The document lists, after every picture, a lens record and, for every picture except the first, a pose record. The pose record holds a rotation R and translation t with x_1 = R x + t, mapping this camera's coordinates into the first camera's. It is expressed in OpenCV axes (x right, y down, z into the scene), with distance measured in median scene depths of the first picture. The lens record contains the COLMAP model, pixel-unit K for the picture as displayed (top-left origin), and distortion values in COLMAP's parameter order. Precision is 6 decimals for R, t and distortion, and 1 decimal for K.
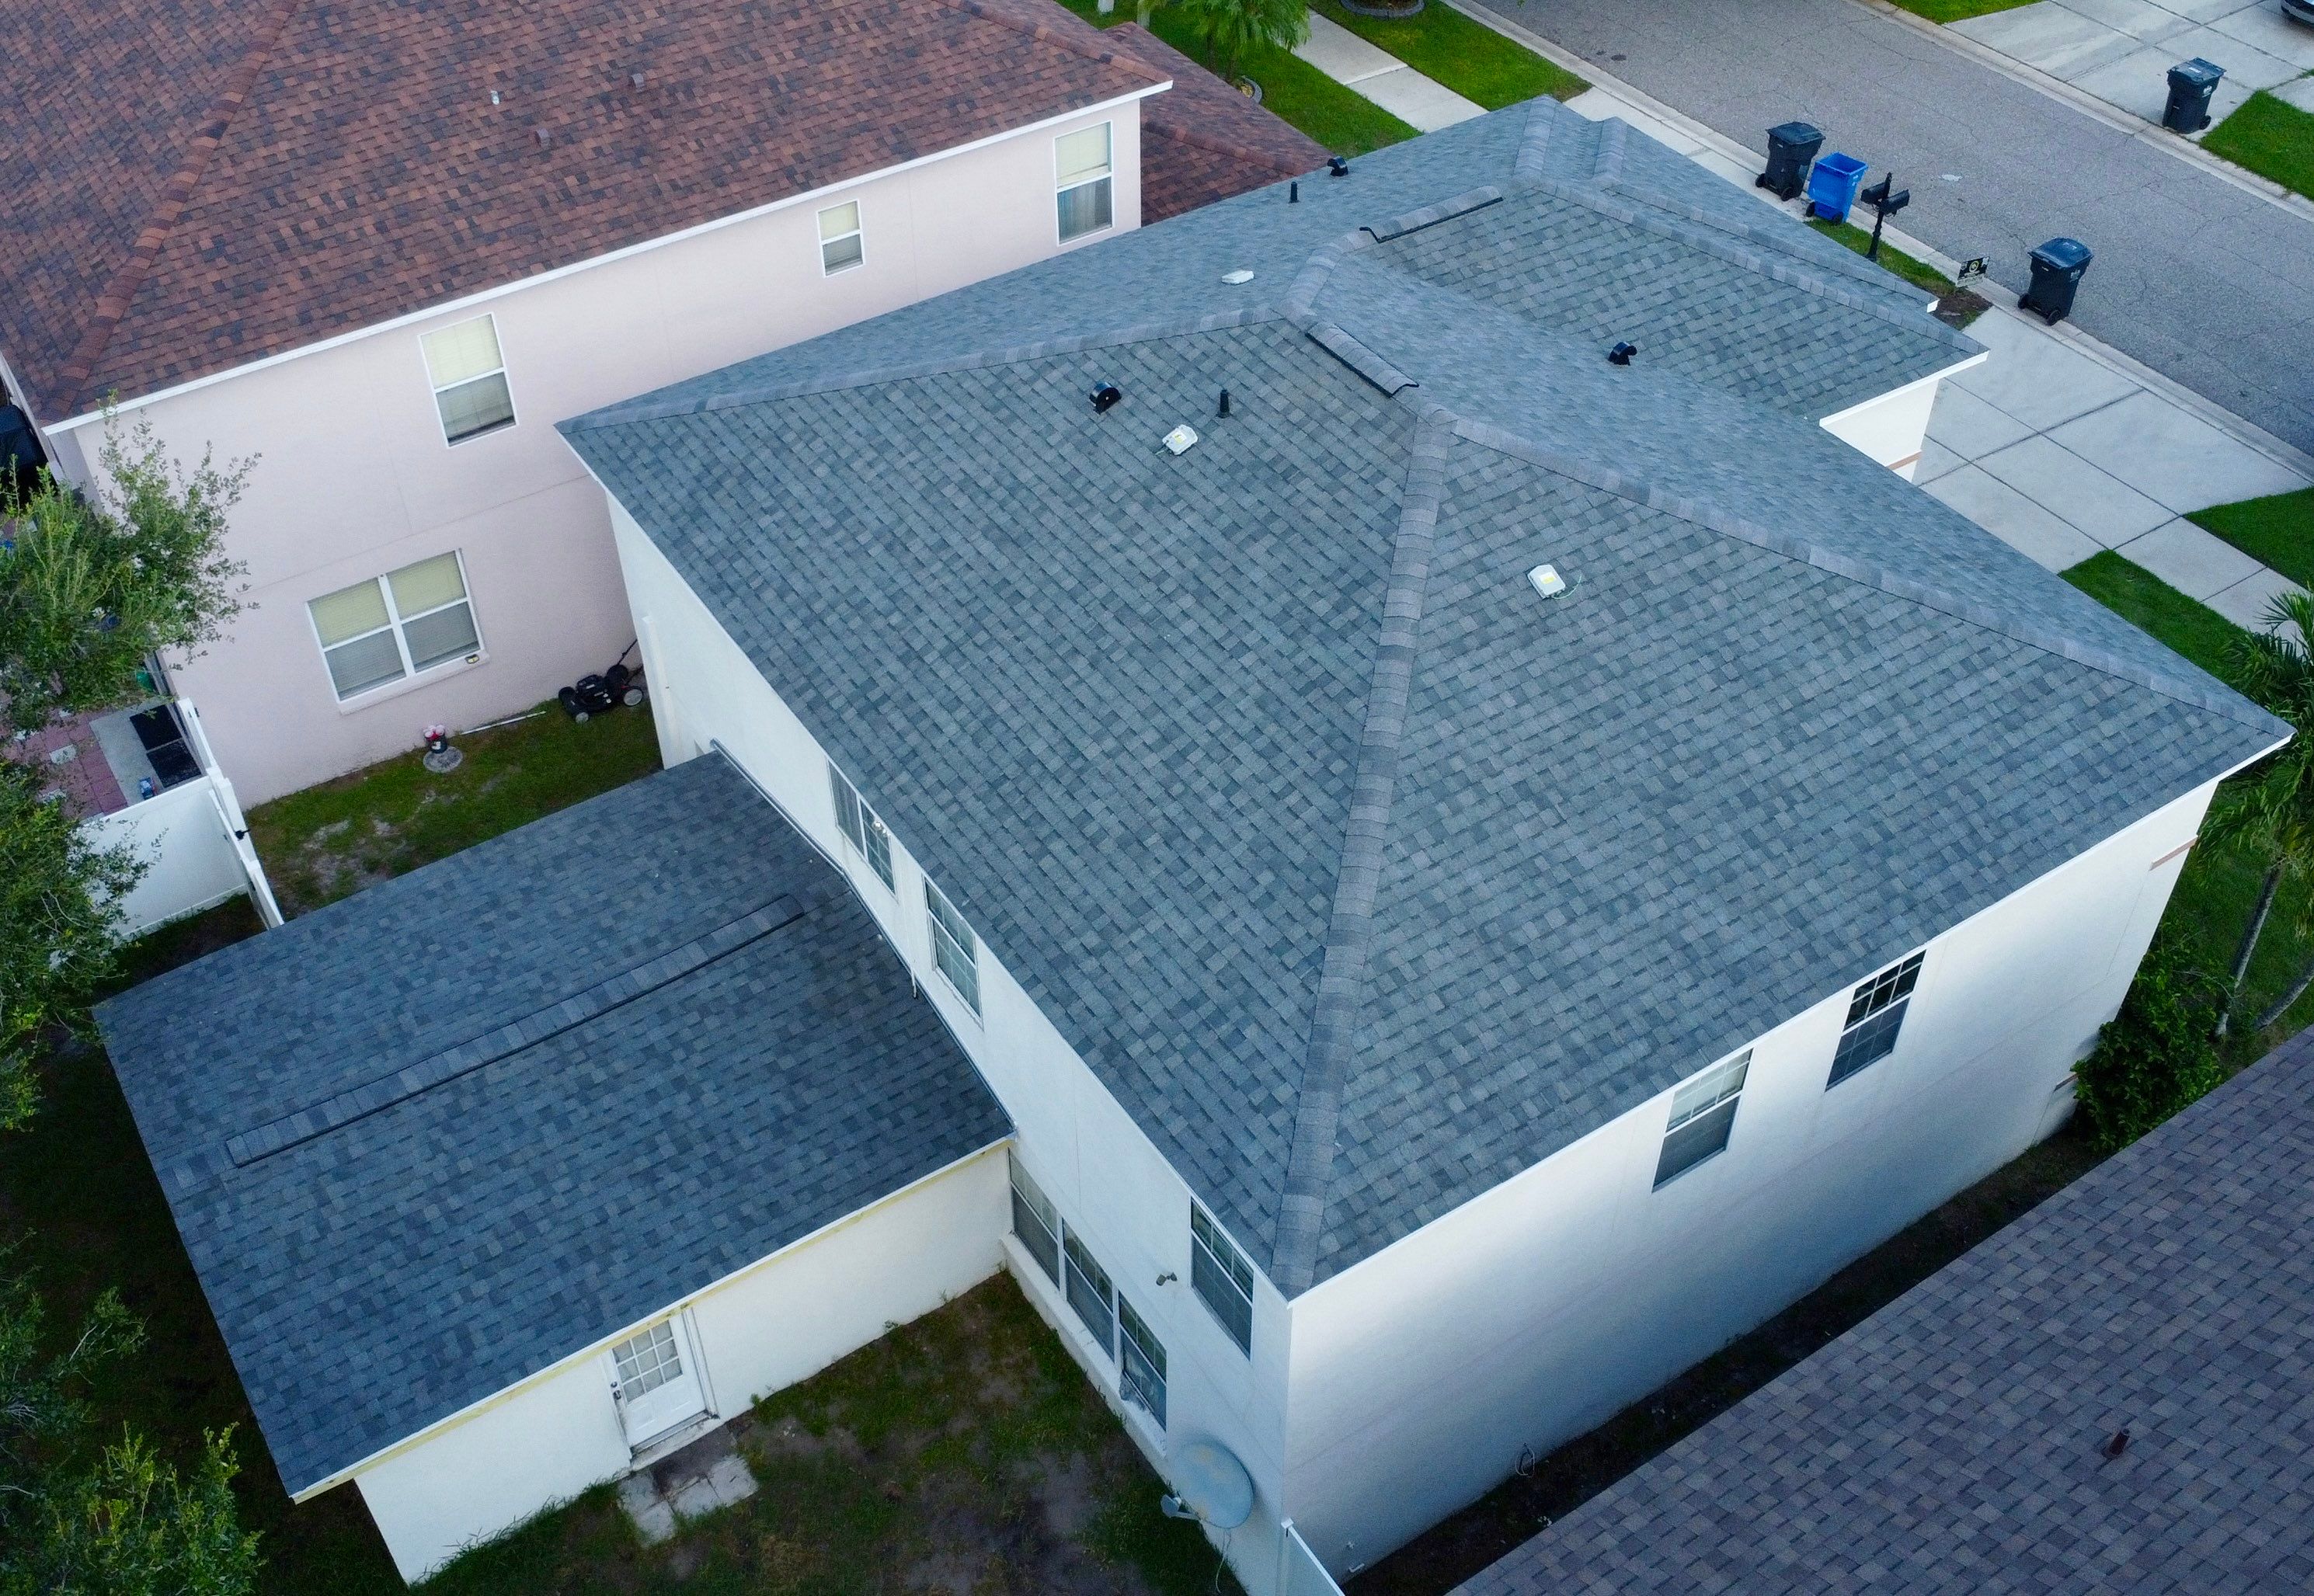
lens RADIAL K [[2194.8, 0, 1157.0], [0, 2194.8, 798.0], [0, 0, 1]] dist [-0.014561, 0.008180]
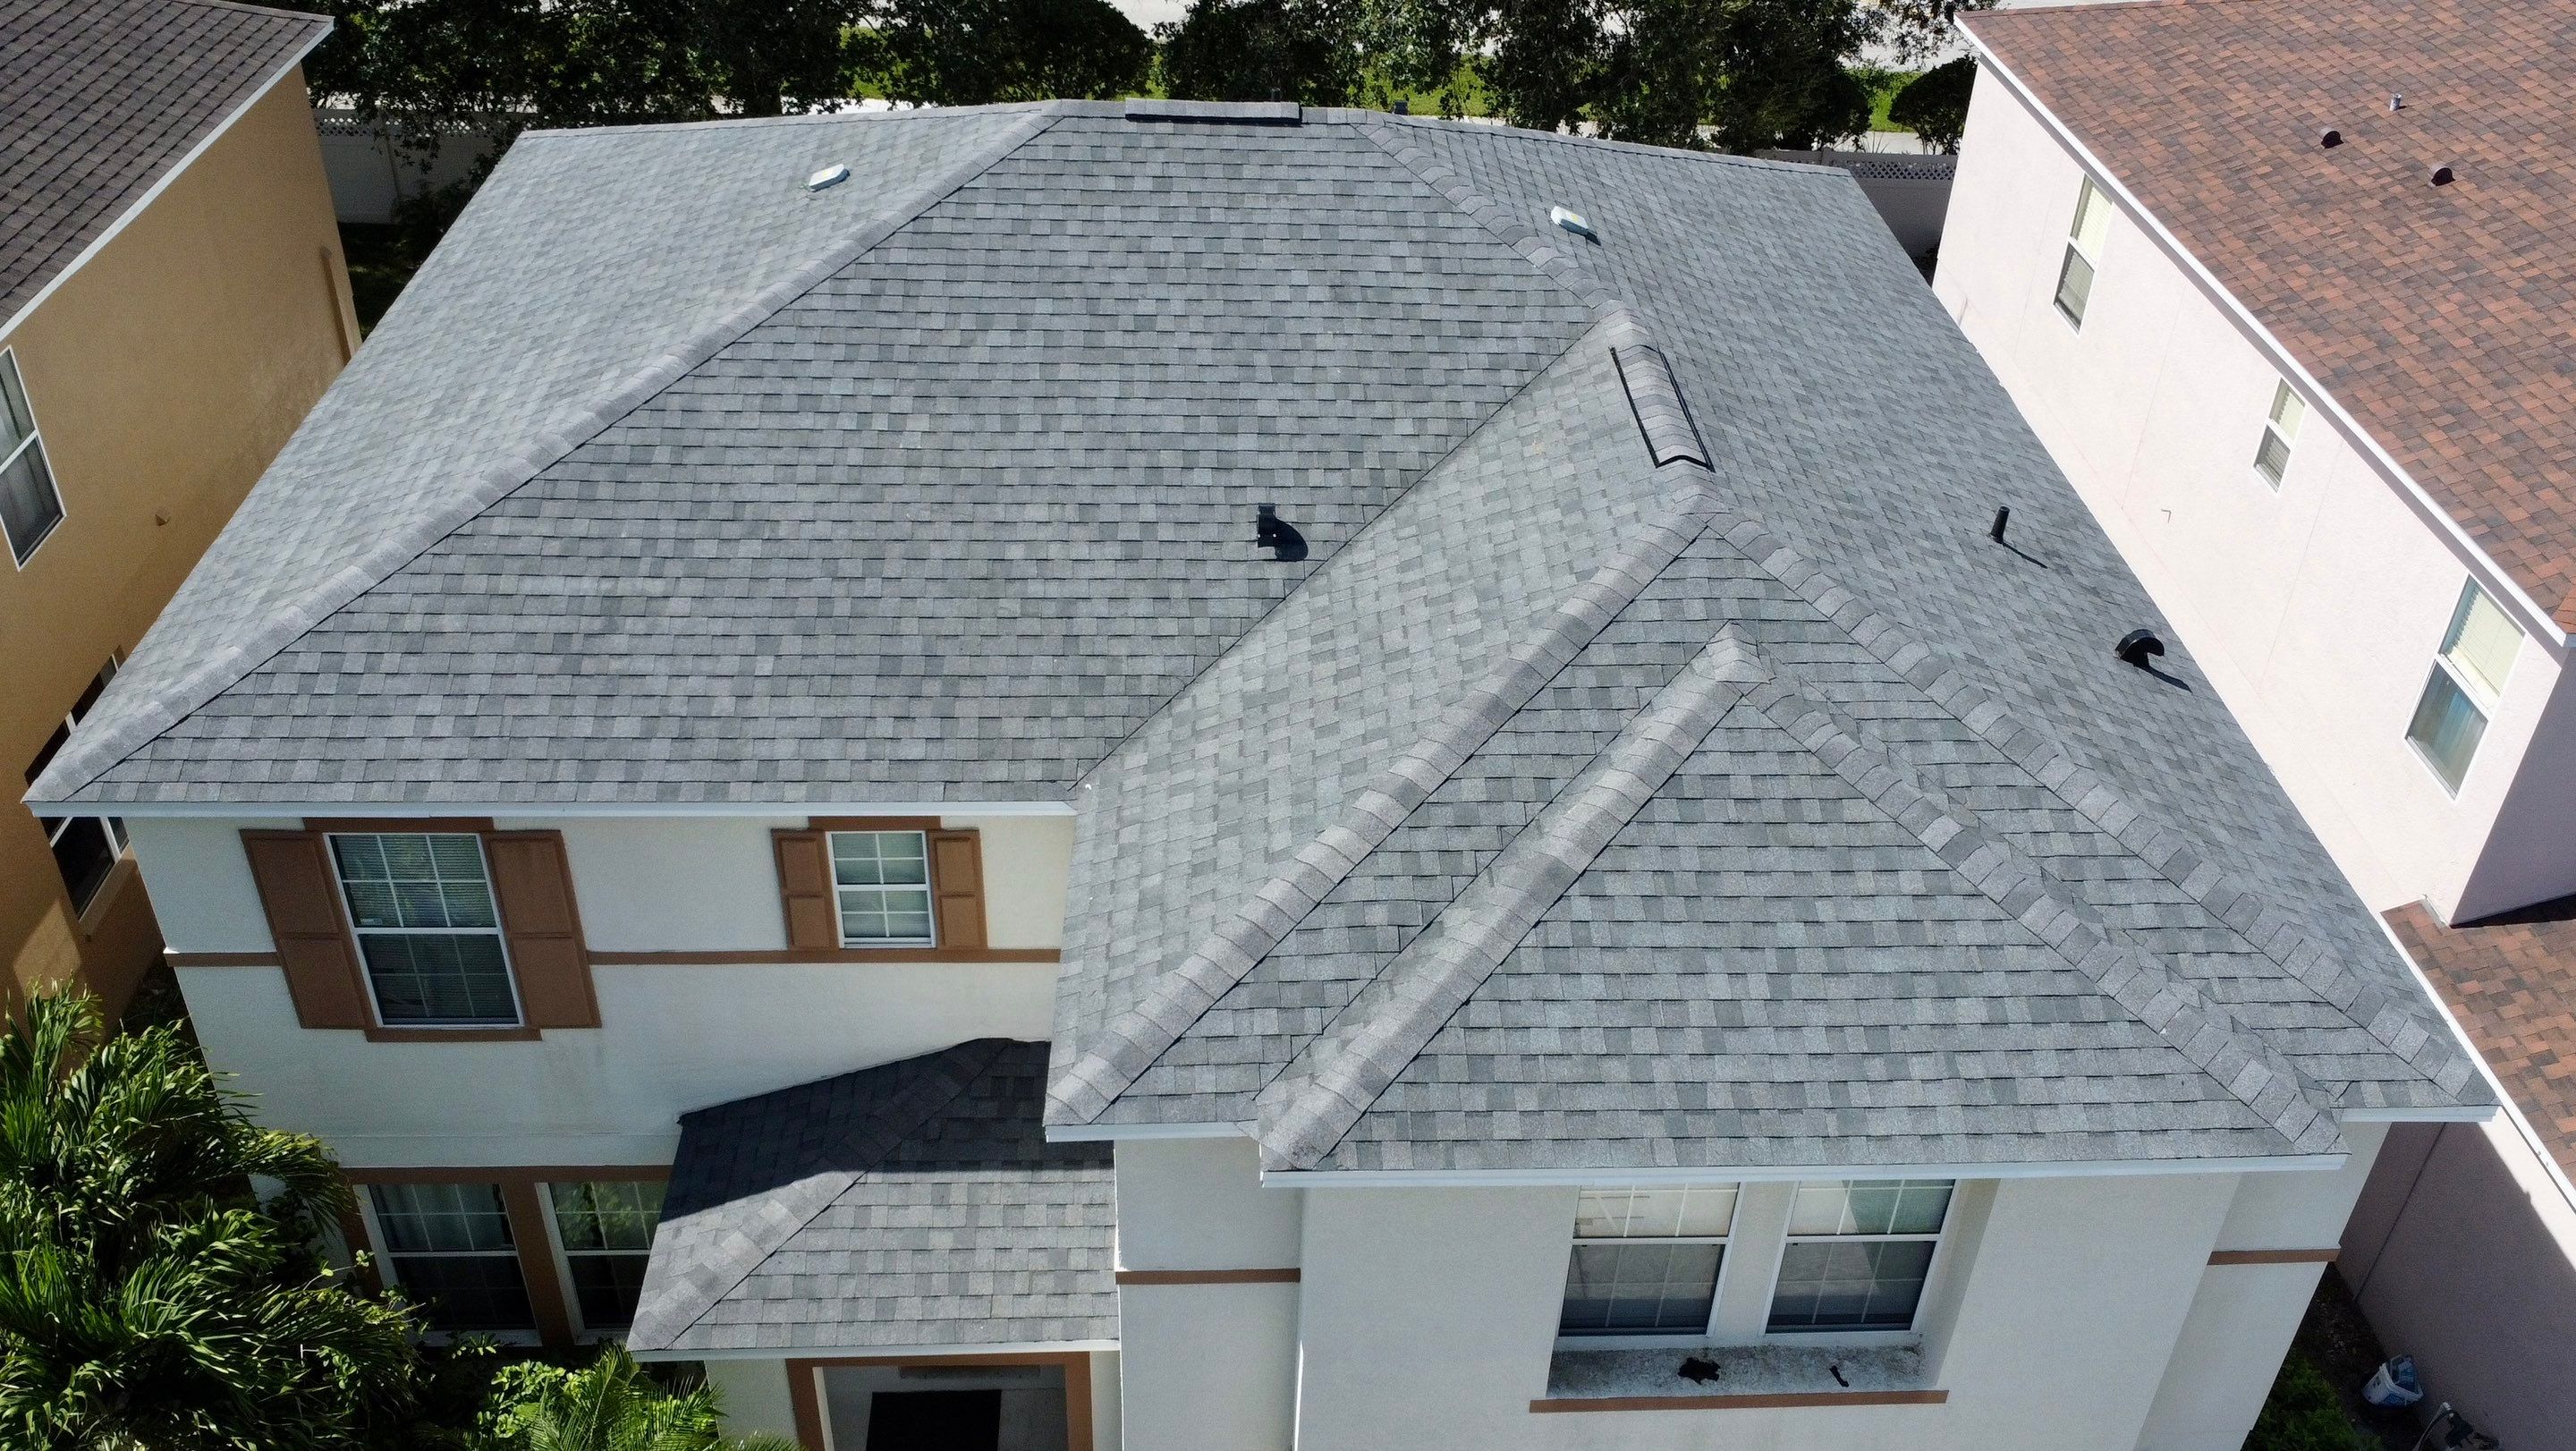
lens RADIAL K [[2195.7, 0, 1417.1], [0, 2195.7, 728.5], [0, 0, 1]] dist [-0.006699, -0.006745]
pose [[-0.470562, 0.480352, -0.740158, 0.810566], [-0.644597, 0.385682, 0.660110, -0.735941], [0.602550, 0.787726, 0.128146, 1.181517]]
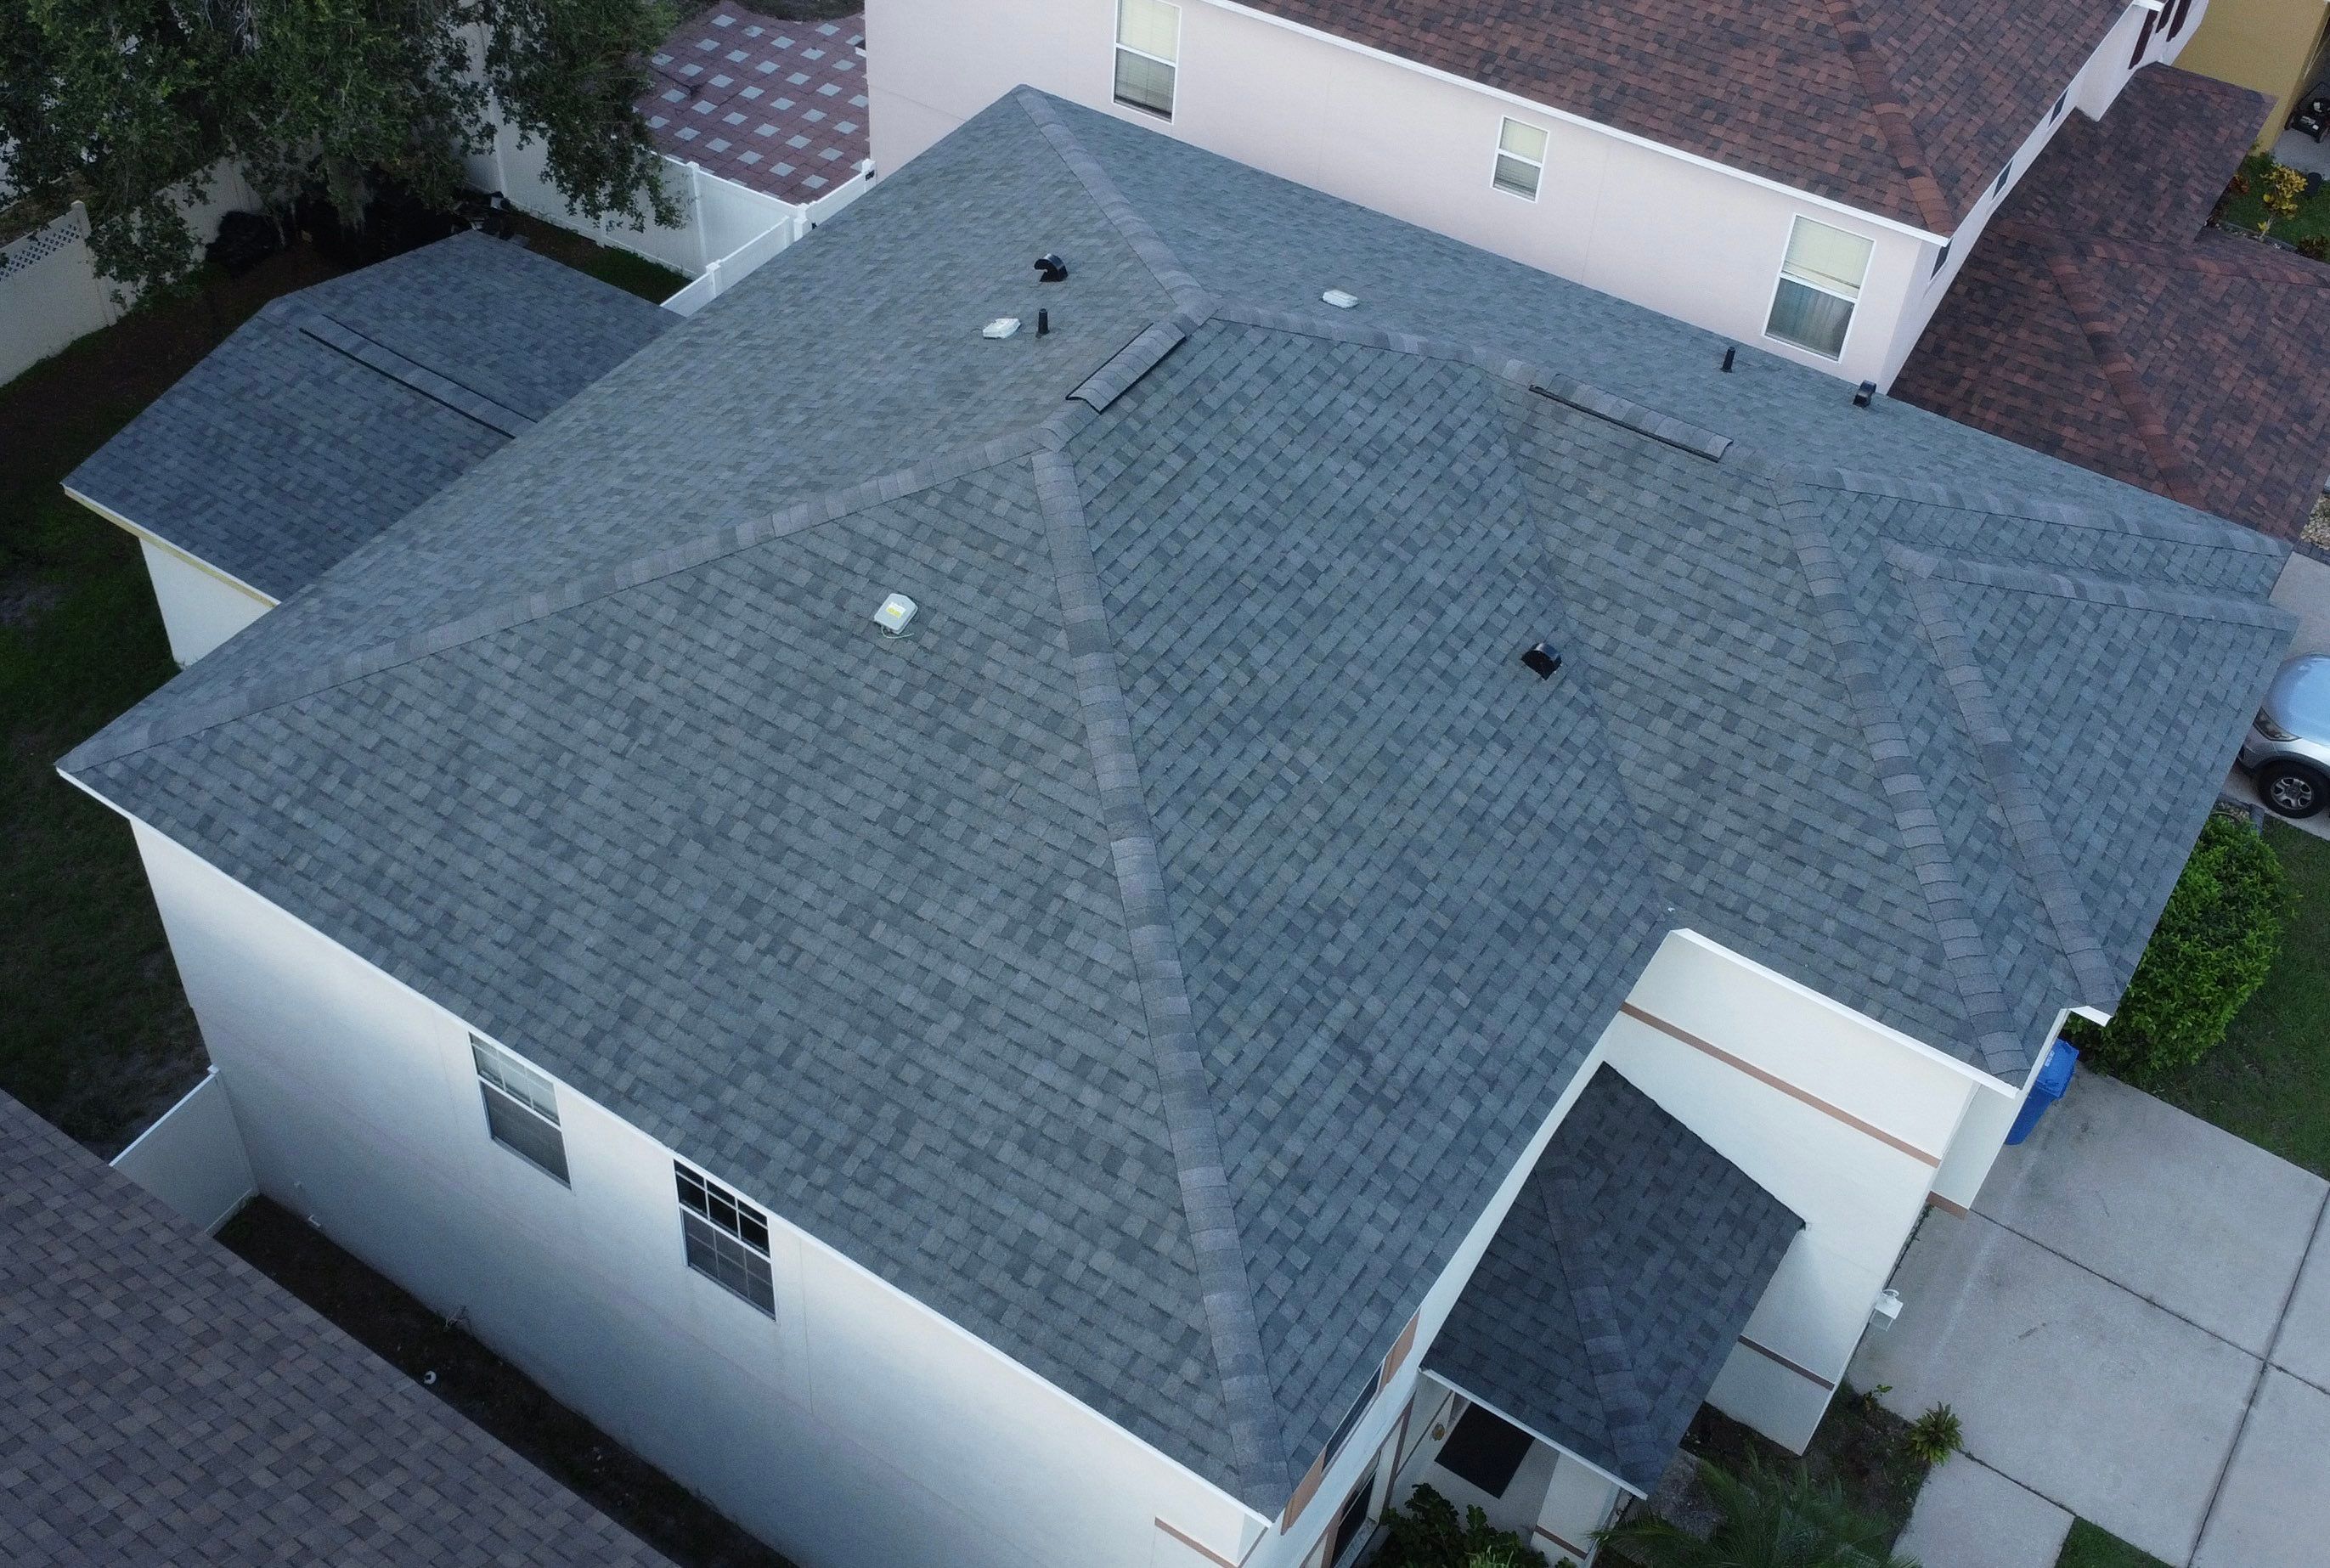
lens RADIAL K [[2446.0, 0, 1086.4], [0, 2446.0, 774.1], [0, 0, 1]] dist [-0.027951, 0.018449]
pose [[0.392856, 0.658093, -0.642322, 0.856348], [-0.653429, 0.691243, 0.308566, -0.396058], [0.647066, 0.298490, 0.701576, 0.377791]]
